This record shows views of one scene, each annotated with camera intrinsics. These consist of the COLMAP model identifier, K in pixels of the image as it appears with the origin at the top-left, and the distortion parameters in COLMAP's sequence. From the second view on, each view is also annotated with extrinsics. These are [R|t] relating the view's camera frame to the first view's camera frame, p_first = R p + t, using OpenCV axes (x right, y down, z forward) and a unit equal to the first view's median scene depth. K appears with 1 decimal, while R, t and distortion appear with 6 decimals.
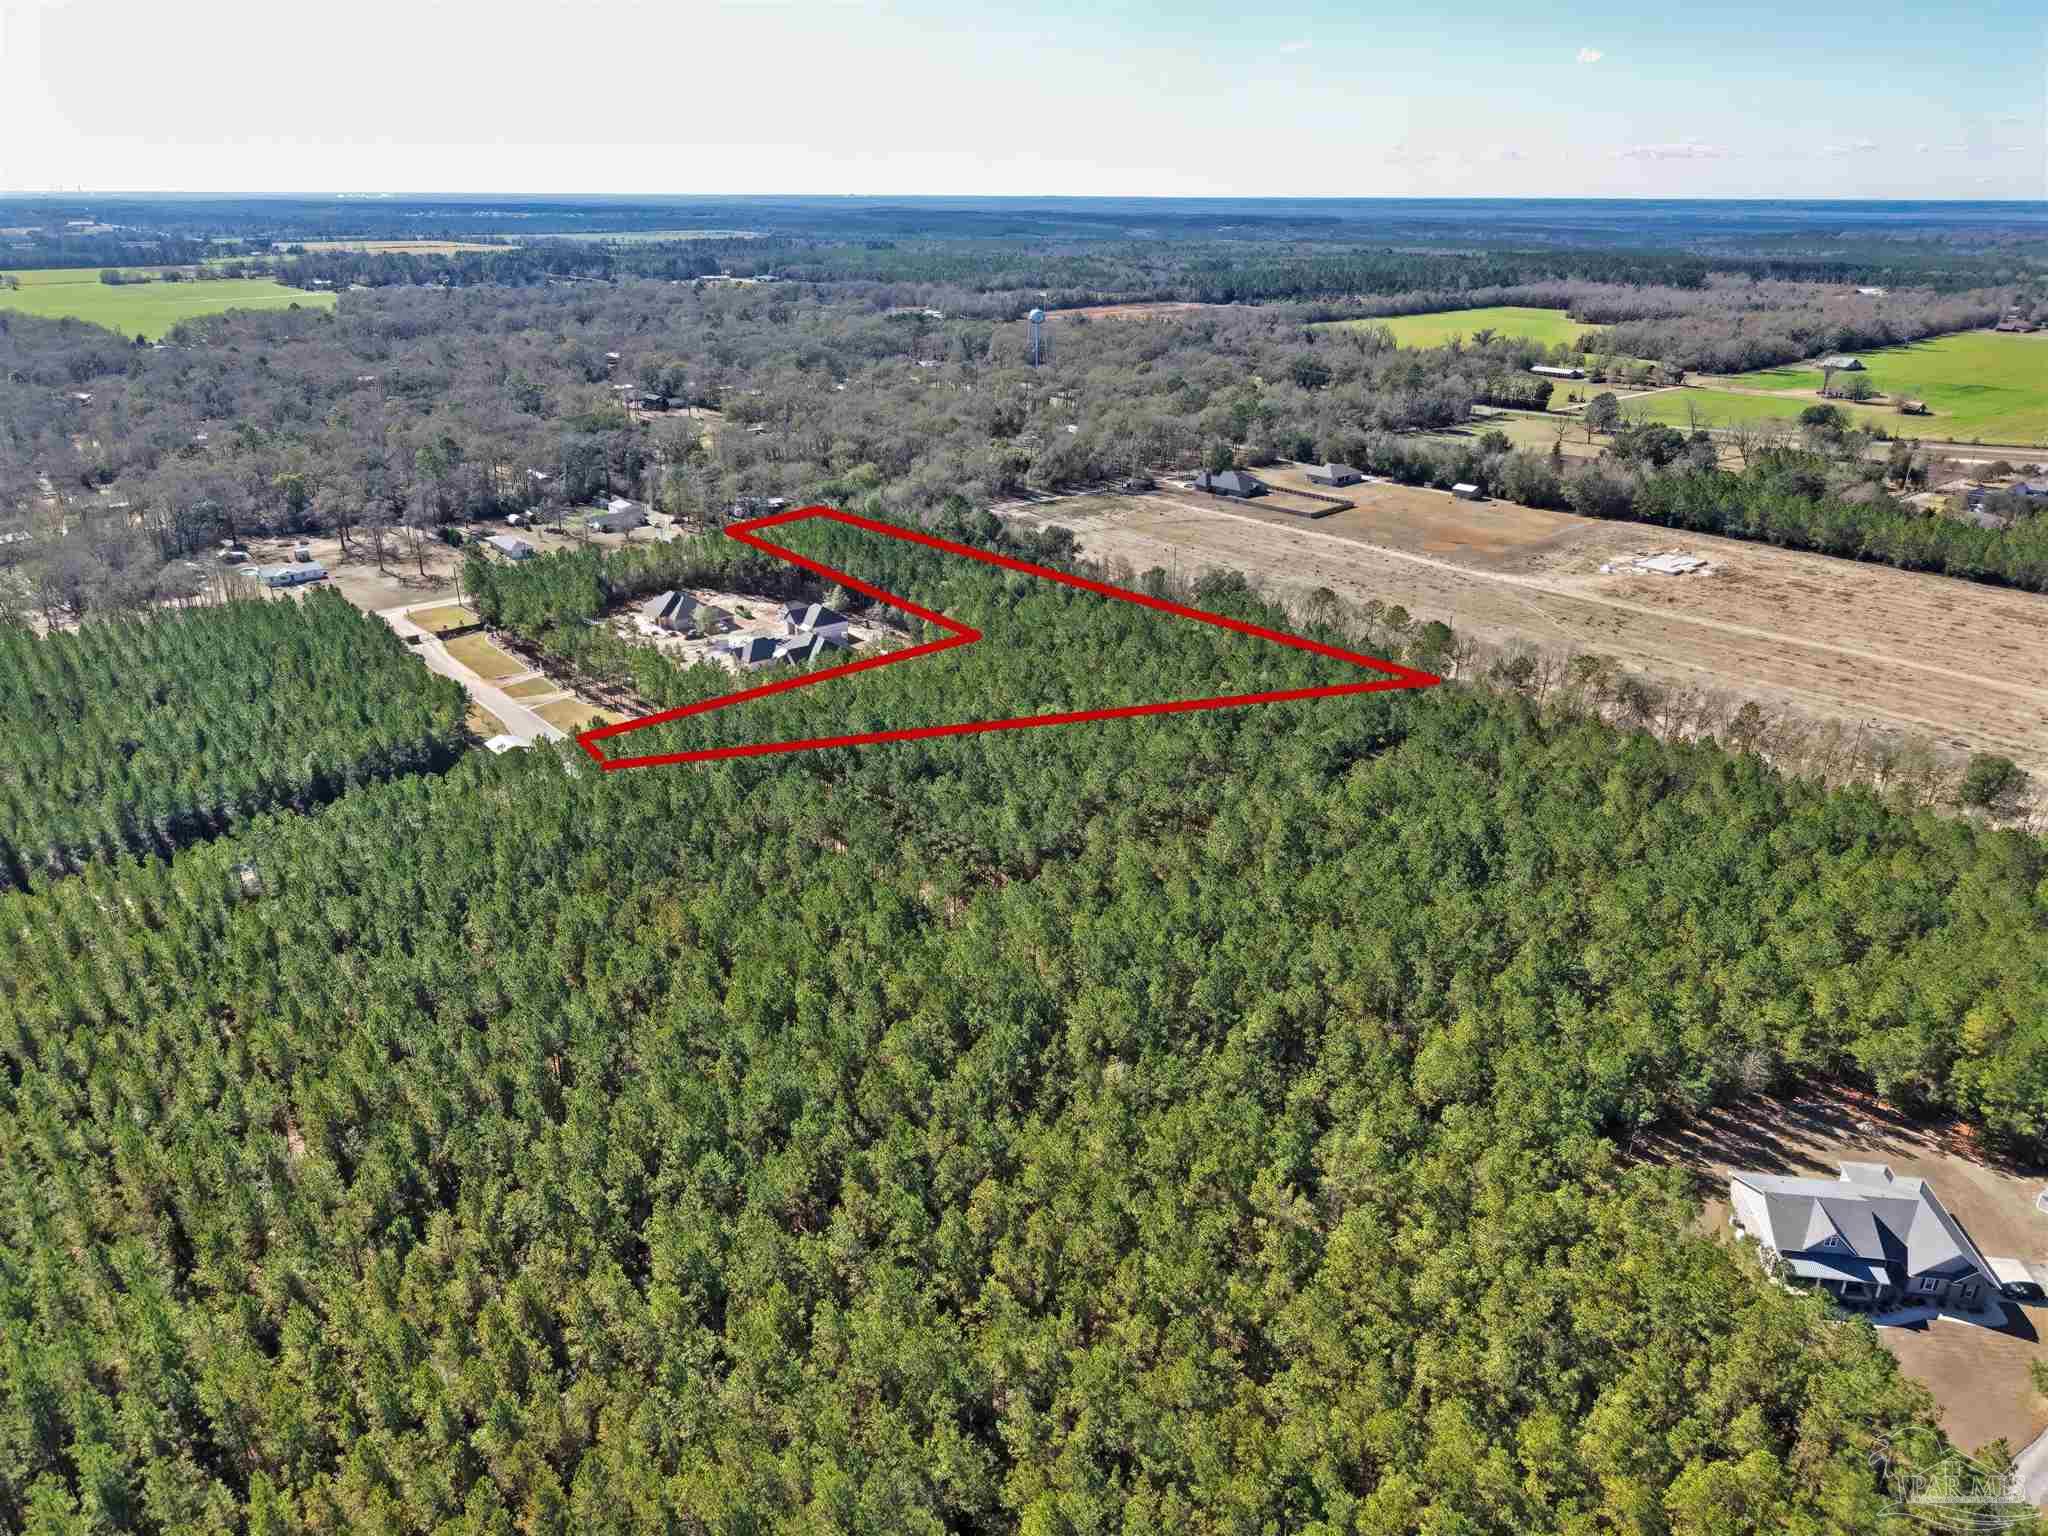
lens RADIAL K [[1418.0, 0, 1025.5], [0, 1418.0, 764.2], [0, 0, 1]] dist [0.010526, -0.004652]
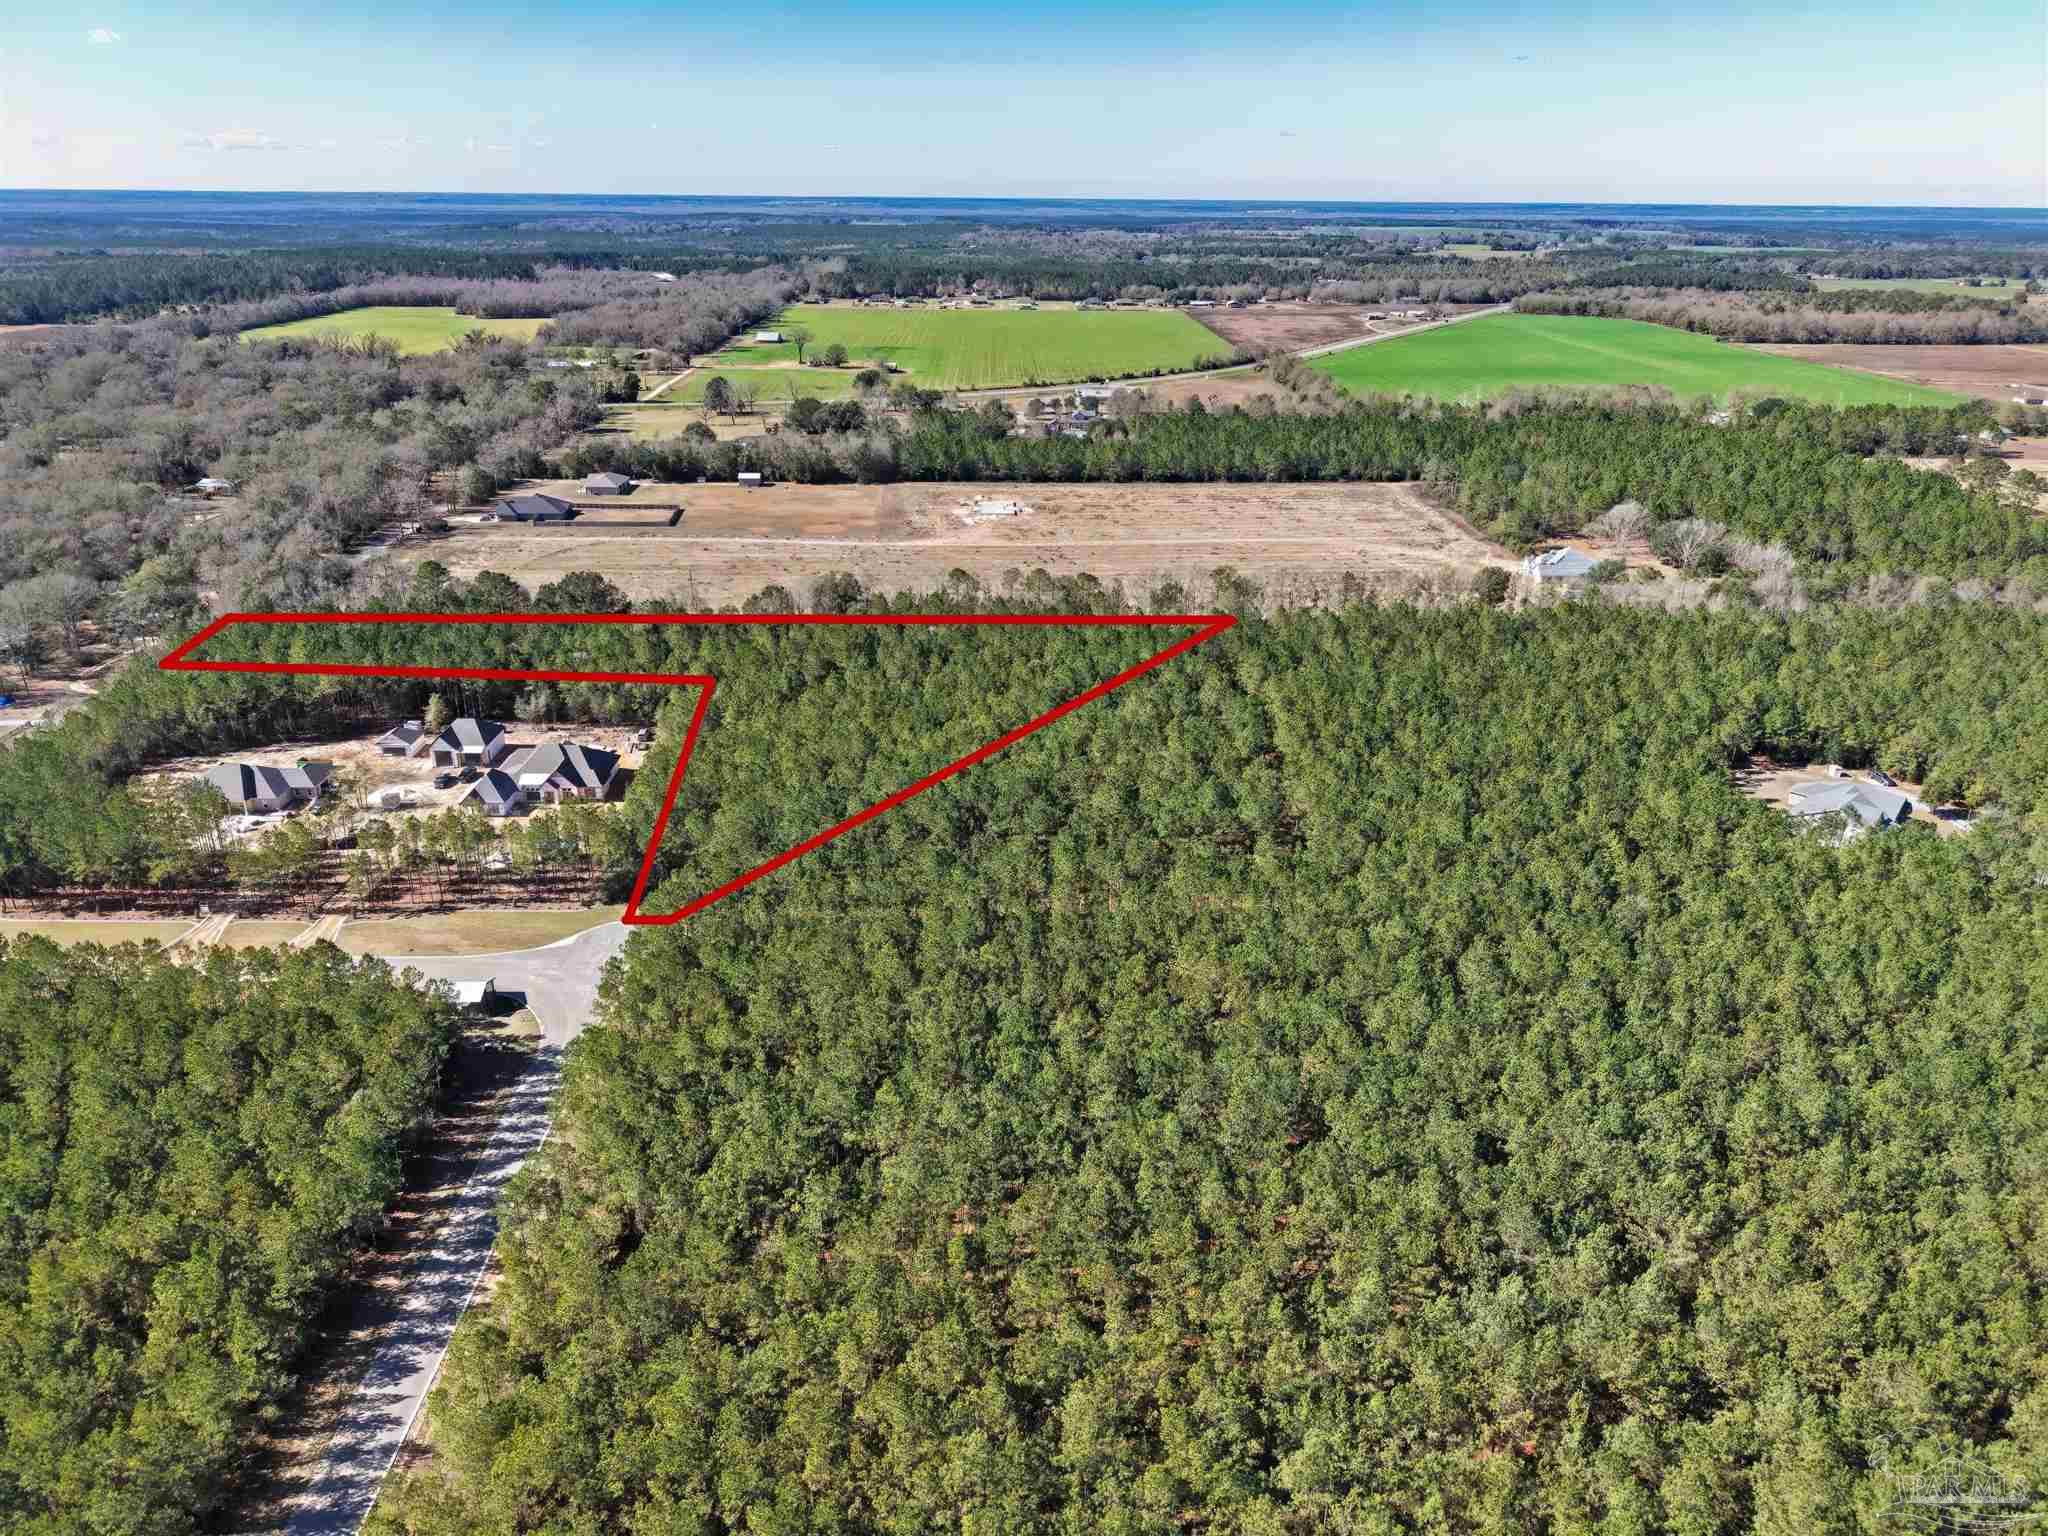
lens RADIAL K [[1418.0, 0, 1024.7], [0, 1418.0, 771.9], [0, 0, 1]] dist [0.010526, -0.004652]
pose [[0.650801, -0.291146, 0.701208, -0.355430], [0.284192, 0.949829, 0.130613, -0.065966], [-0.704055, 0.114275, 0.700891, 0.146036]]
